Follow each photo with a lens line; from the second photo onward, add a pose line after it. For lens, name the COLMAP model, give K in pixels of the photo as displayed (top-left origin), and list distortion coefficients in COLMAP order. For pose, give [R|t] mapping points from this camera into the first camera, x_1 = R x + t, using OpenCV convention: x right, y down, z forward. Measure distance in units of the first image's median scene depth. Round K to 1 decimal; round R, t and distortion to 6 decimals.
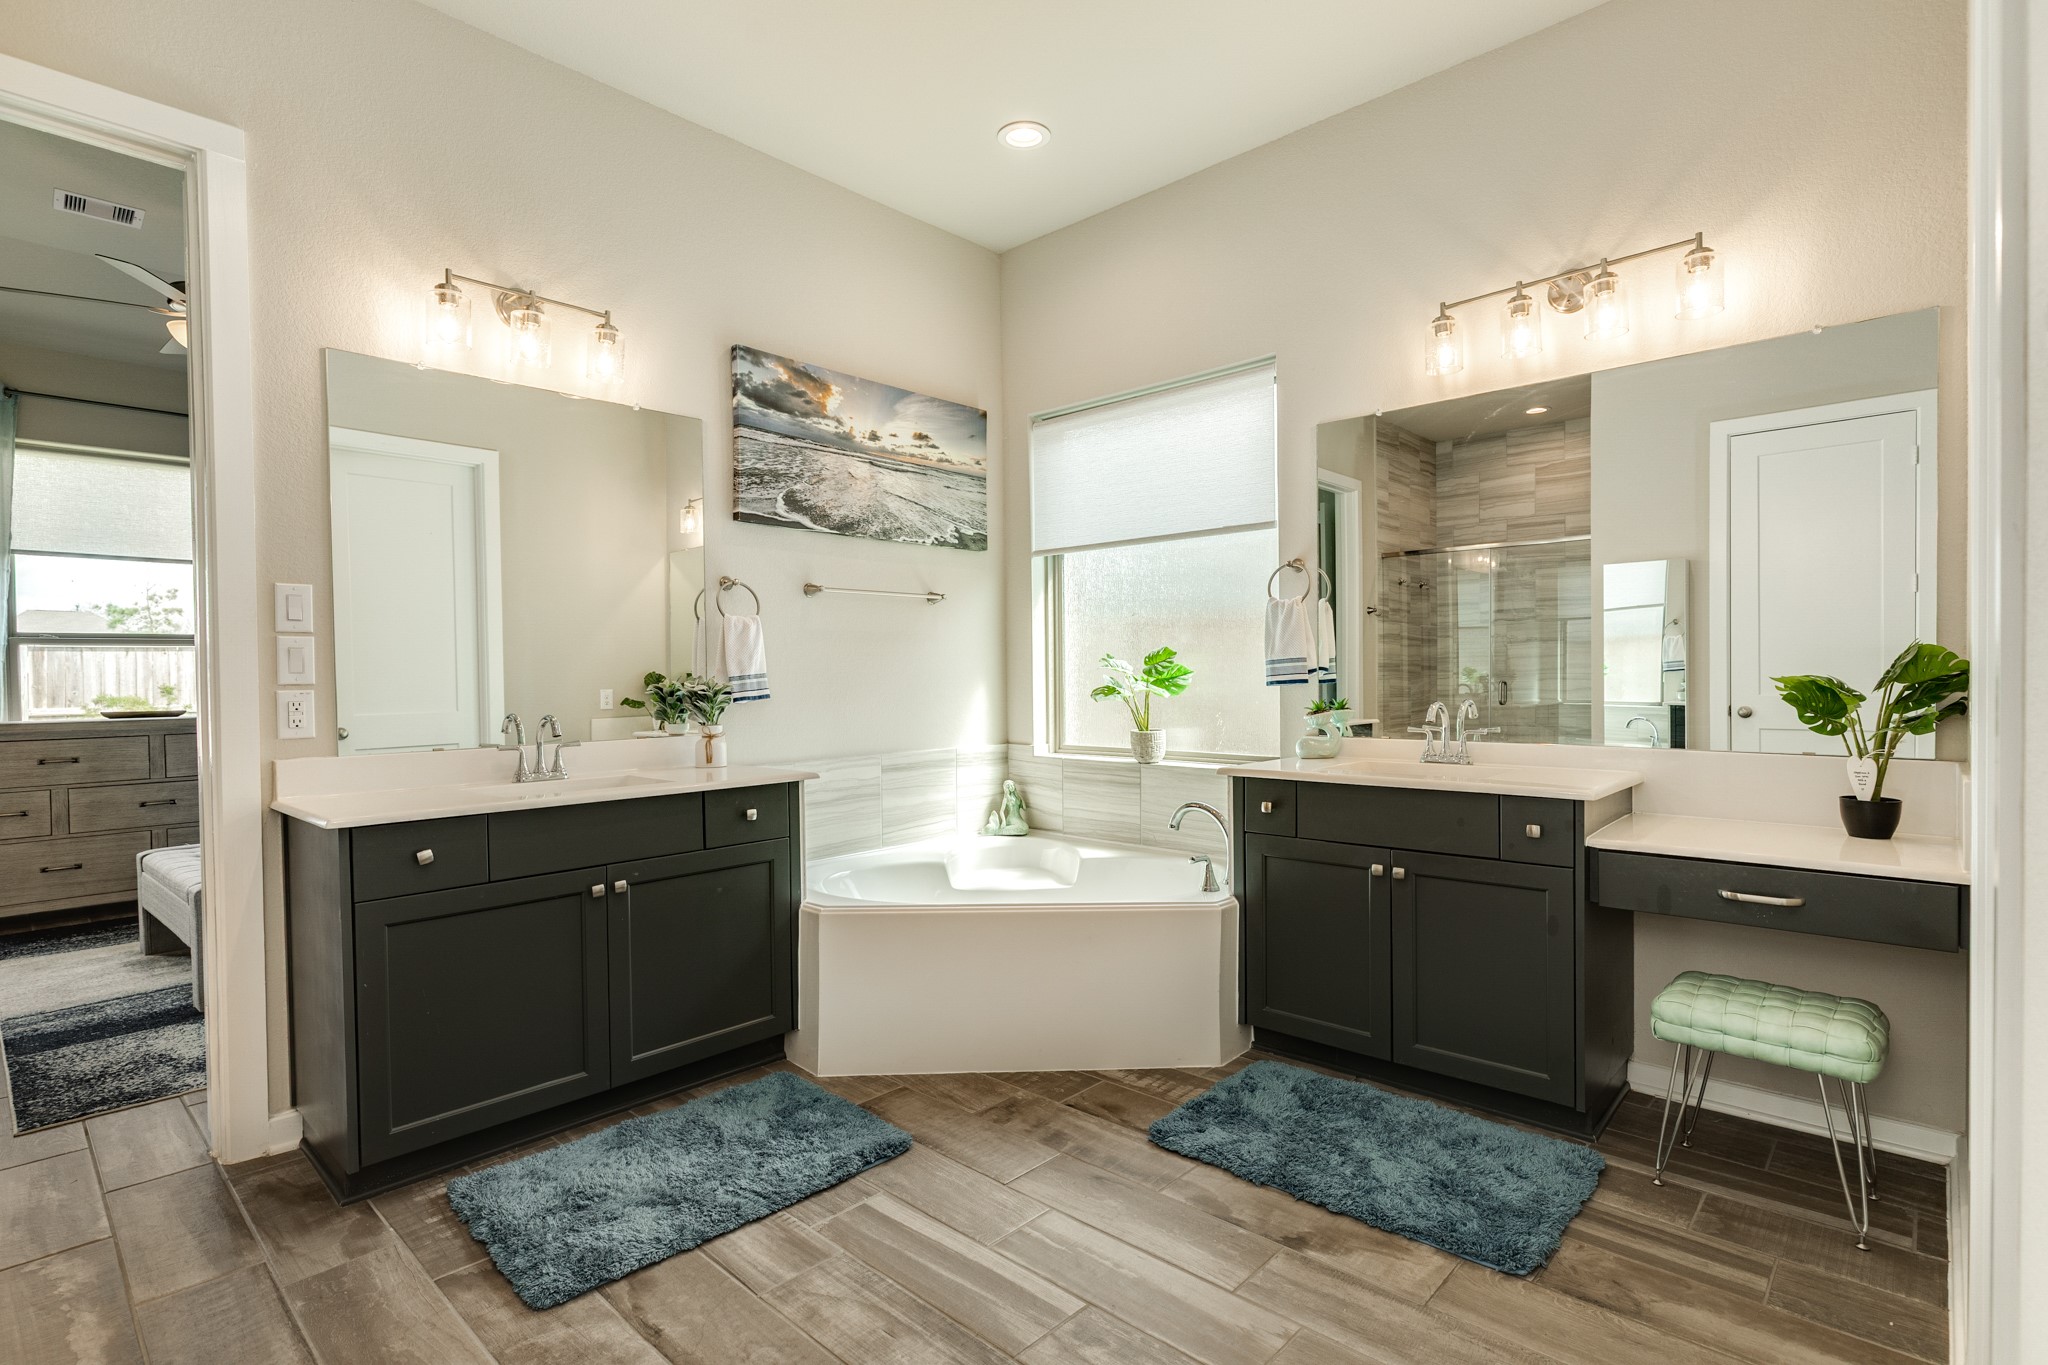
lens RADIAL K [[993.2, 0, 1020.5], [0, 993.2, 691.5], [0, 0, 1]] dist [-0.002545, -0.000010]
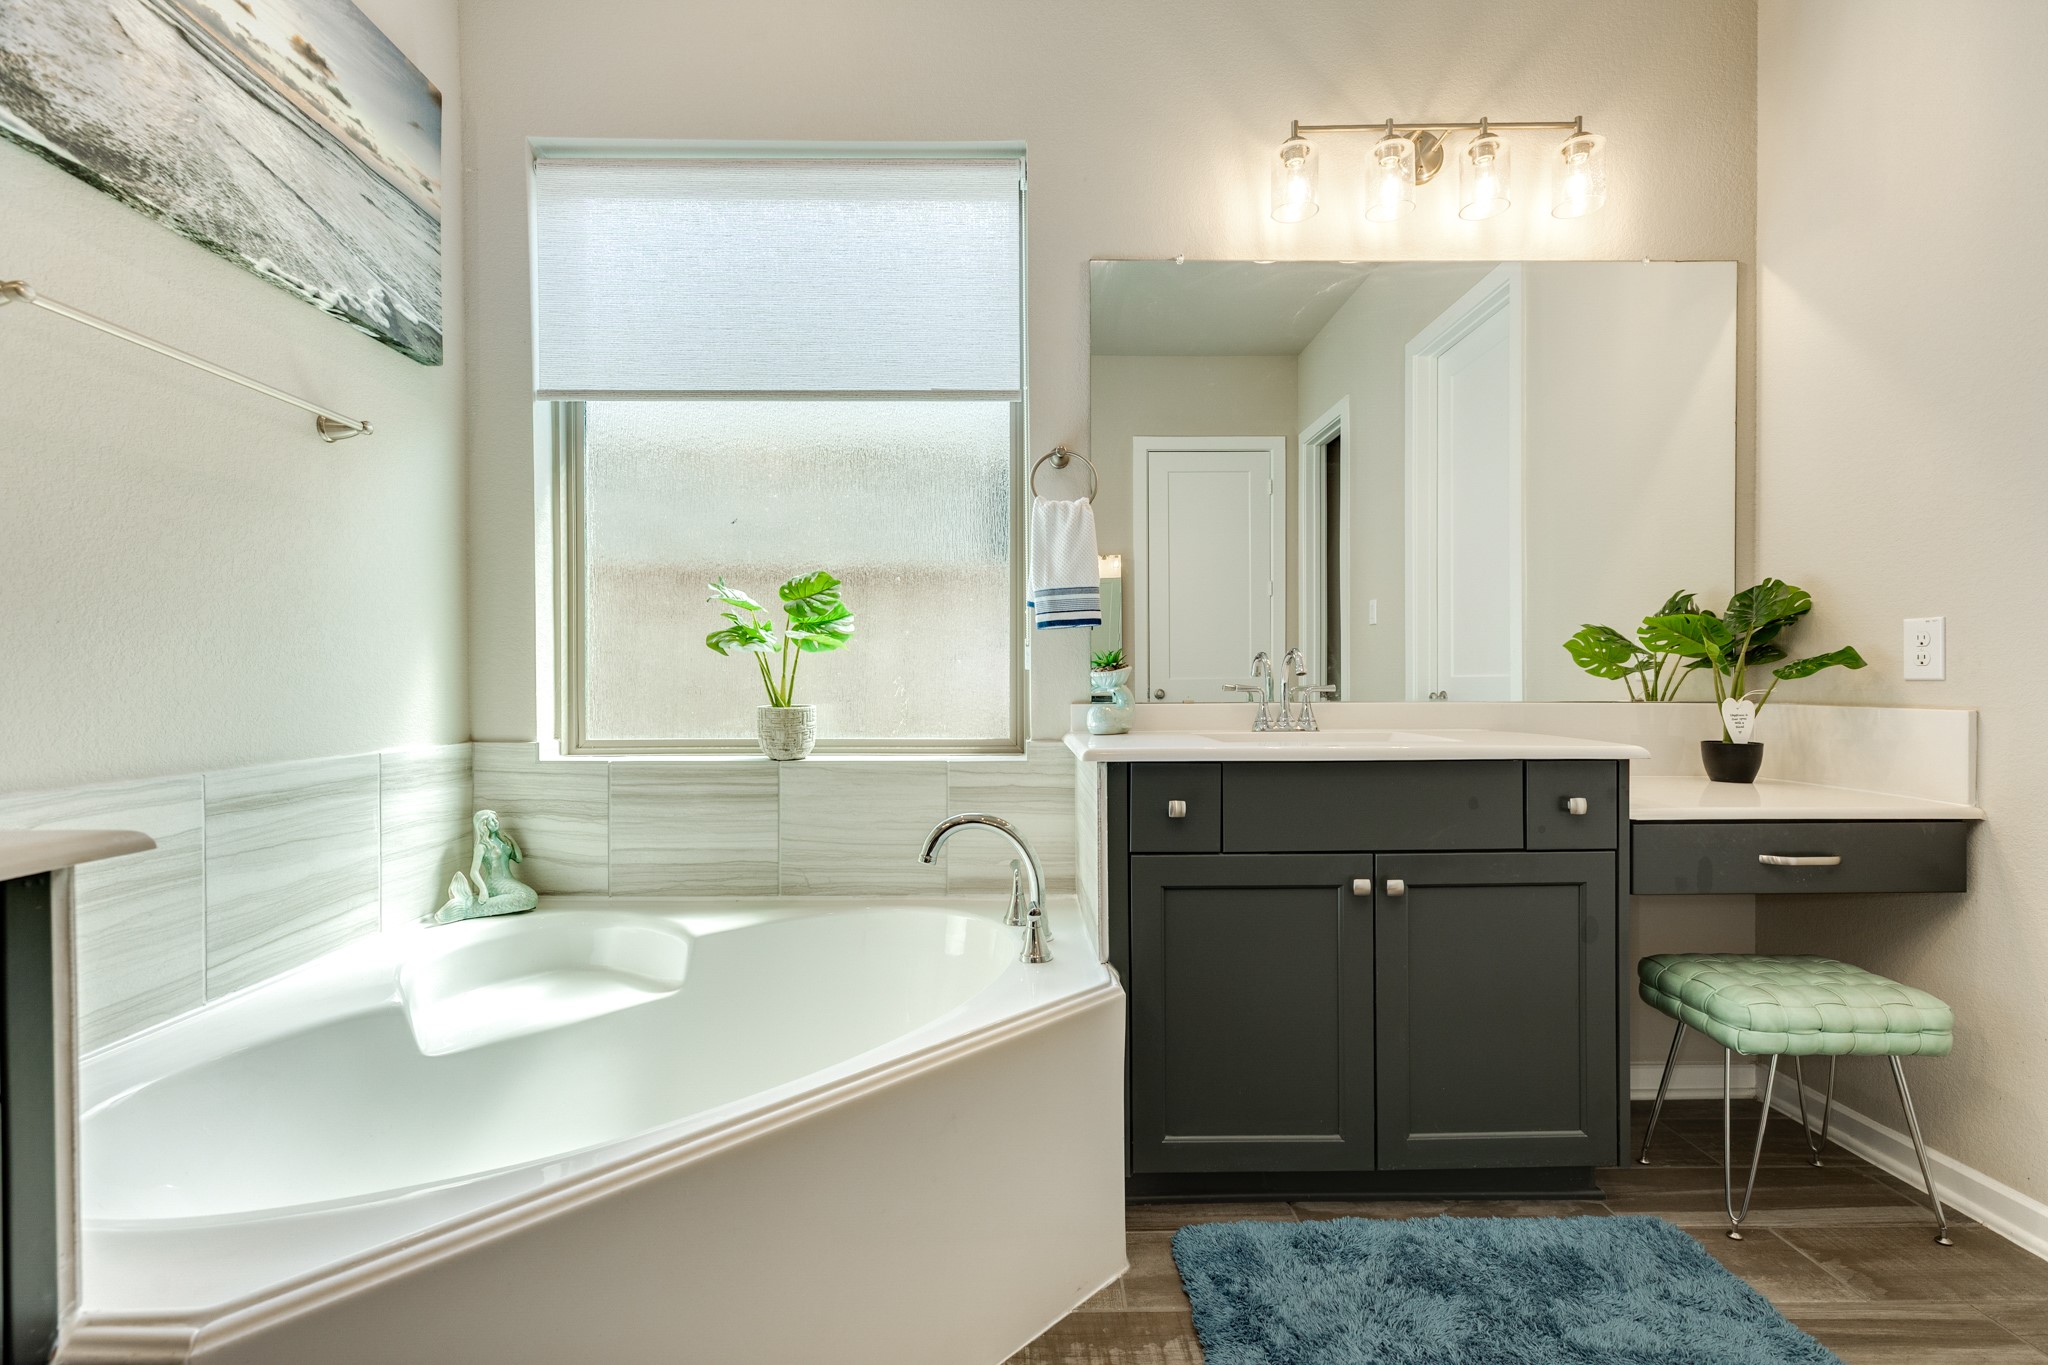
lens RADIAL K [[907.8, 0, 1018.8], [0, 907.8, 689.3], [0, 0, 1]] dist [0.003971, 0.000750]
pose [[0.720594, 0.001493, 0.693356, -0.157634], [0.008601, 0.999901, -0.011092, 0.036059], [-0.693304, 0.013956, 0.720510, 0.497585]]
